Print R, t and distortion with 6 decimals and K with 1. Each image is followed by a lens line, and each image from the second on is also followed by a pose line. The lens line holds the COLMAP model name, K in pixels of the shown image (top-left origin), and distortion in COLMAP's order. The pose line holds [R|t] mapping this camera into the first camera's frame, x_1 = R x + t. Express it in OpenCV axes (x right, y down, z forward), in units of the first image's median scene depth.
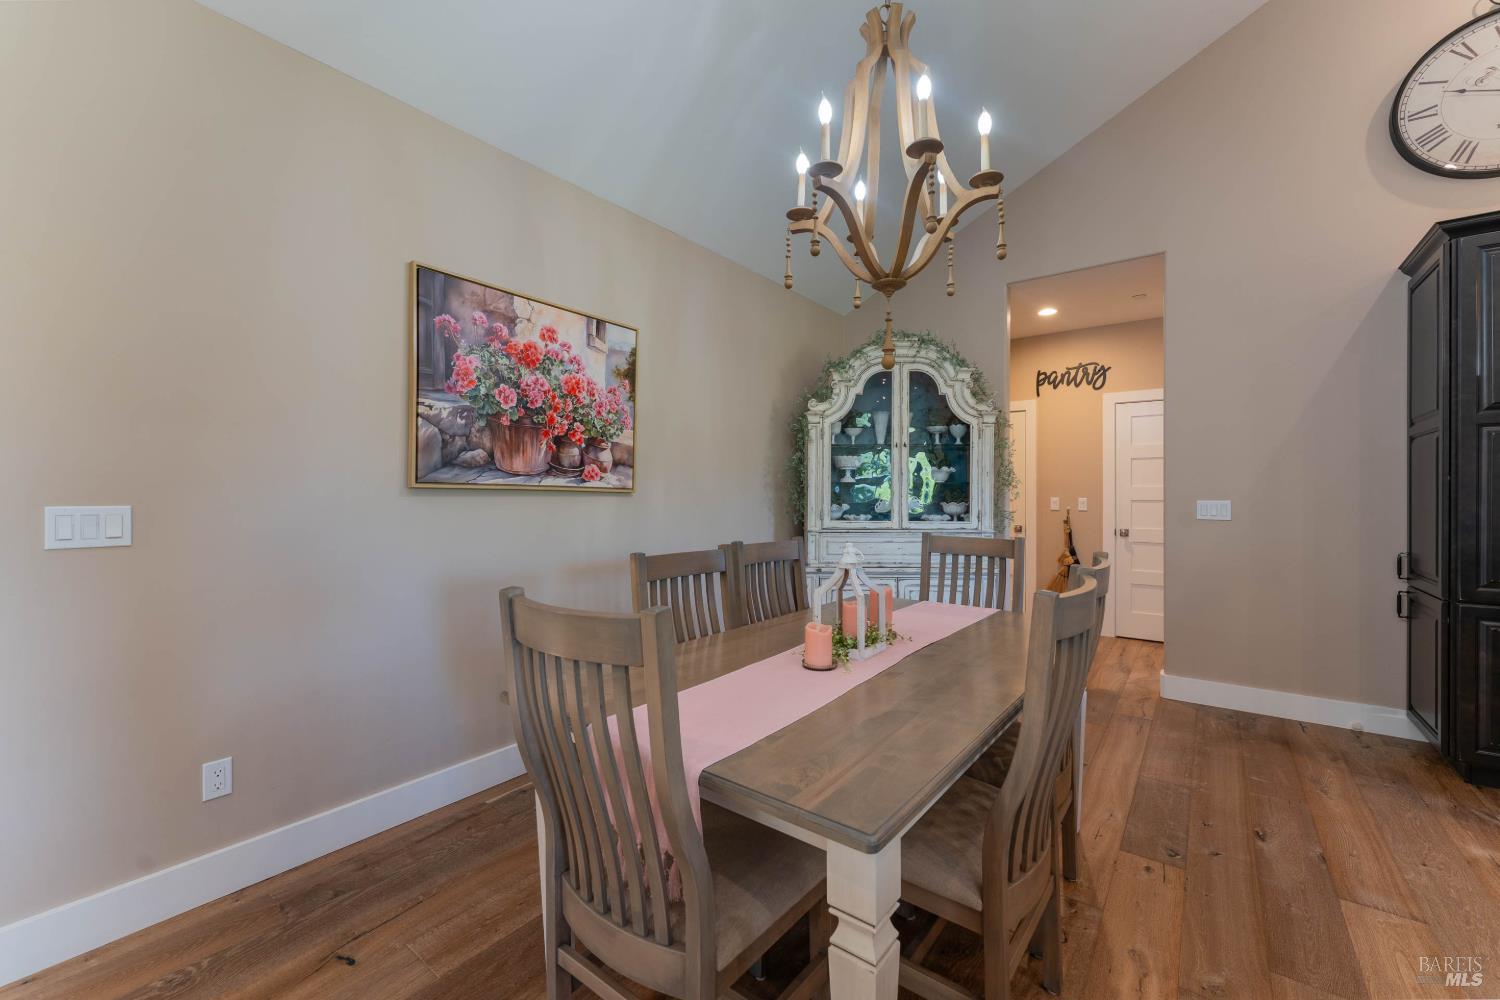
lens RADIAL K [[604.9, 0, 749.2], [0, 604.9, 496.1], [0, 0, 1]] dist [0.000523, -0.000487]
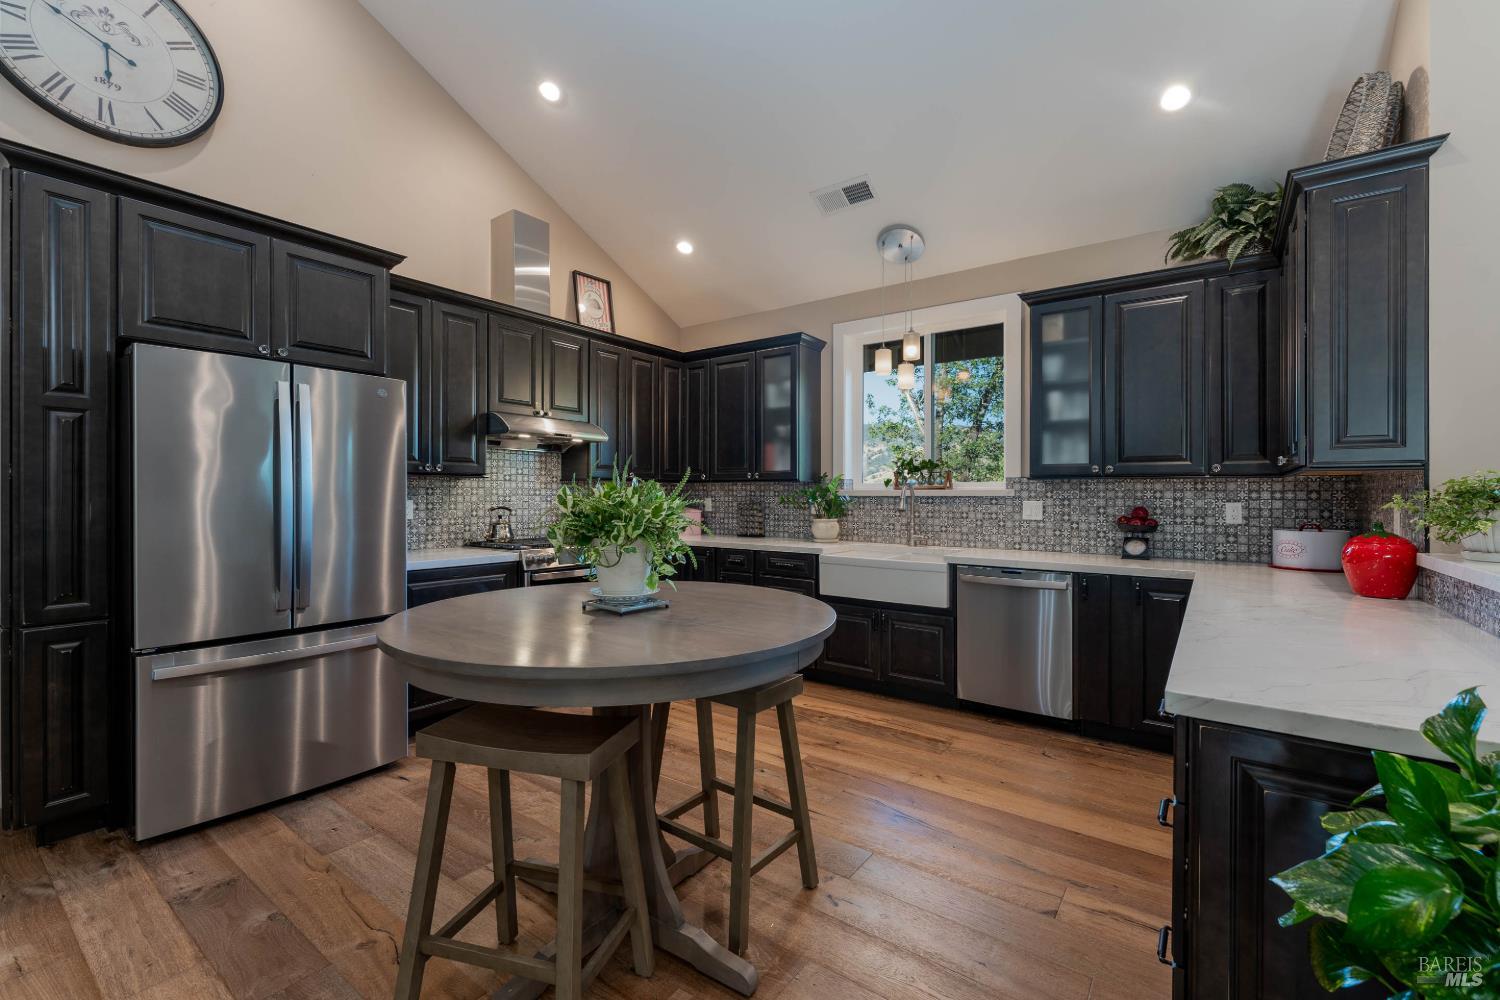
lens RADIAL K [[634.8, 0, 751.9], [0, 634.8, 499.8], [0, 0, 1]] dist [0.001691, 0.000134]
pose [[-0.018713, -0.009228, 0.999782, 0.255216], [-0.001171, 0.999957, 0.009208, -0.001324], [-0.999824, -0.000998, -0.018723, 0.045787]]
